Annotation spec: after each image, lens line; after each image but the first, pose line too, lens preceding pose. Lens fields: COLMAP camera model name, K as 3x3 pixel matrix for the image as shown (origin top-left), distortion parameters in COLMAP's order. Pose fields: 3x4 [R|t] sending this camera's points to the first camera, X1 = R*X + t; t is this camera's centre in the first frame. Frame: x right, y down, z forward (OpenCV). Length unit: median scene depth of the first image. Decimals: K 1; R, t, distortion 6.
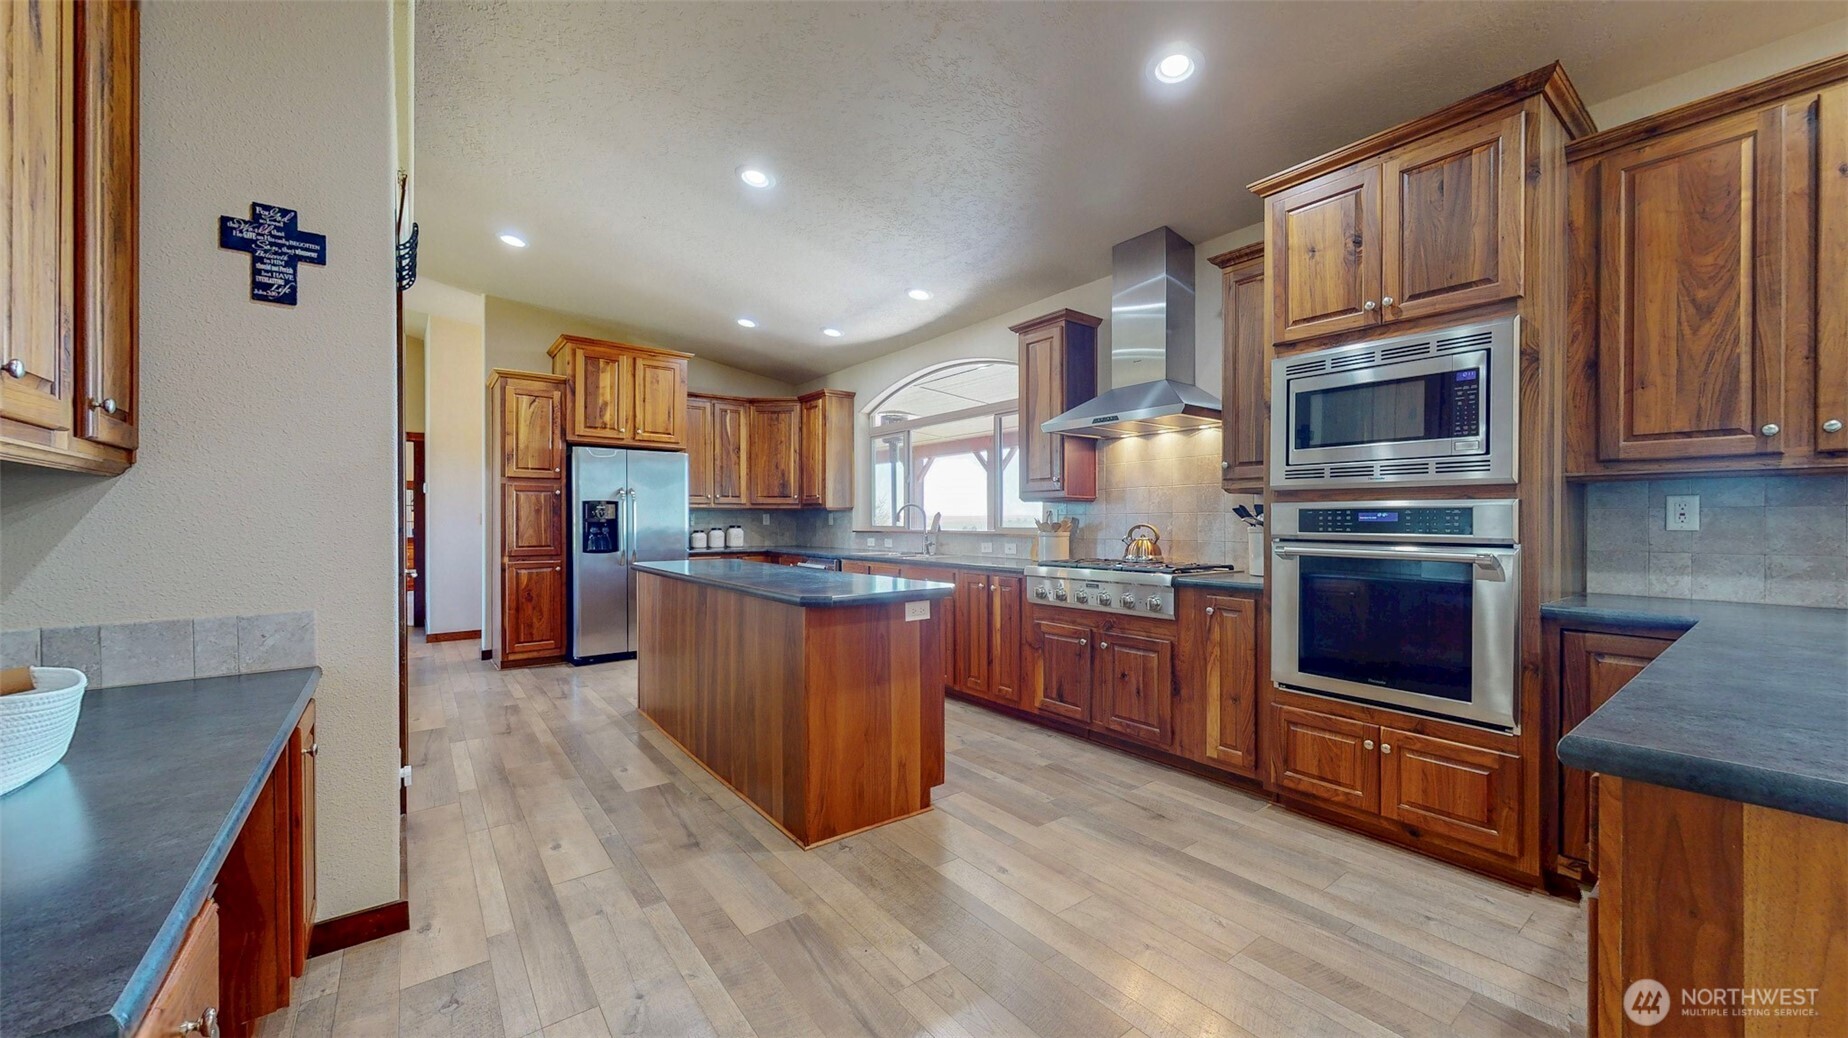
lens RADIAL K [[675.1, 0, 924.4], [0, 675.1, 524.2], [0, 0, 1]] dist [0.000320, -0.000065]
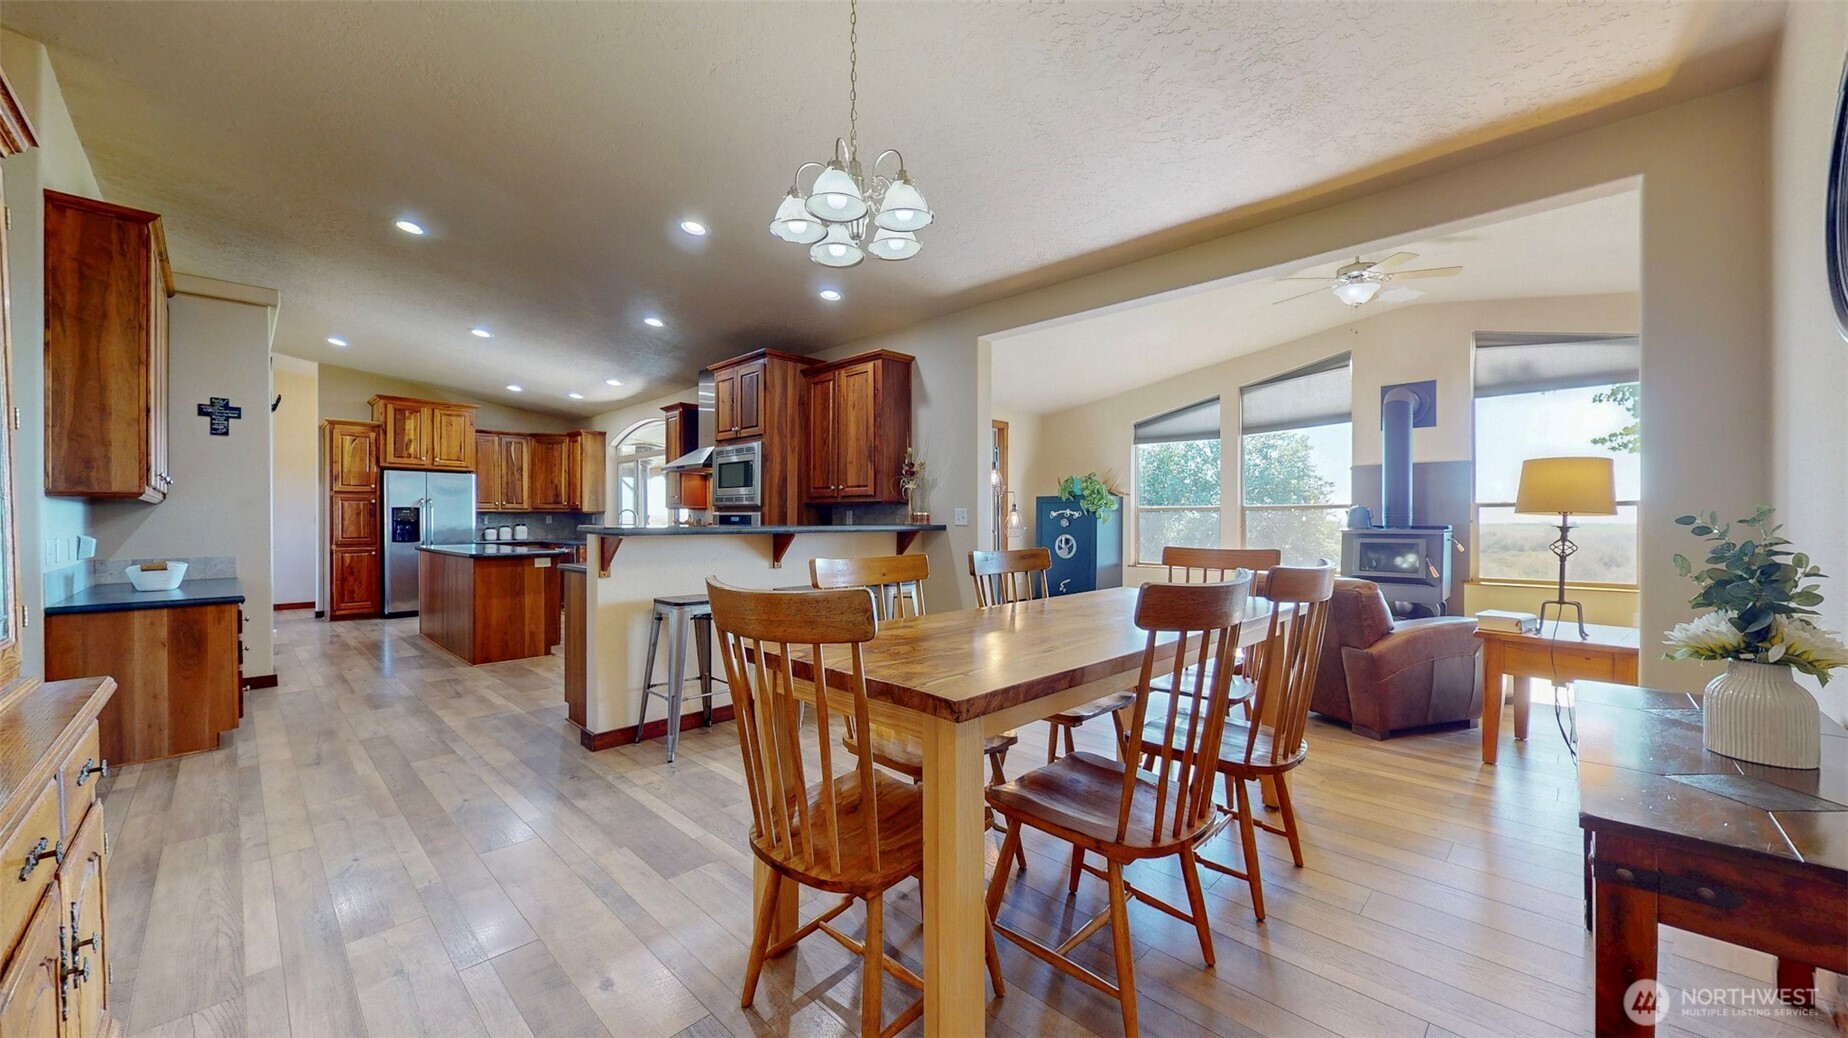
lens RADIAL K [[675.1, 0, 926.7], [0, 675.1, 521.7], [0, 0, 1]] dist [0.000320, -0.000065]
pose [[0.988798, -0.000512, 0.149260, 0.431032], [0.000964, 0.999995, -0.002953, 0.003253], [-0.149258, 0.003064, 0.988794, -0.637331]]
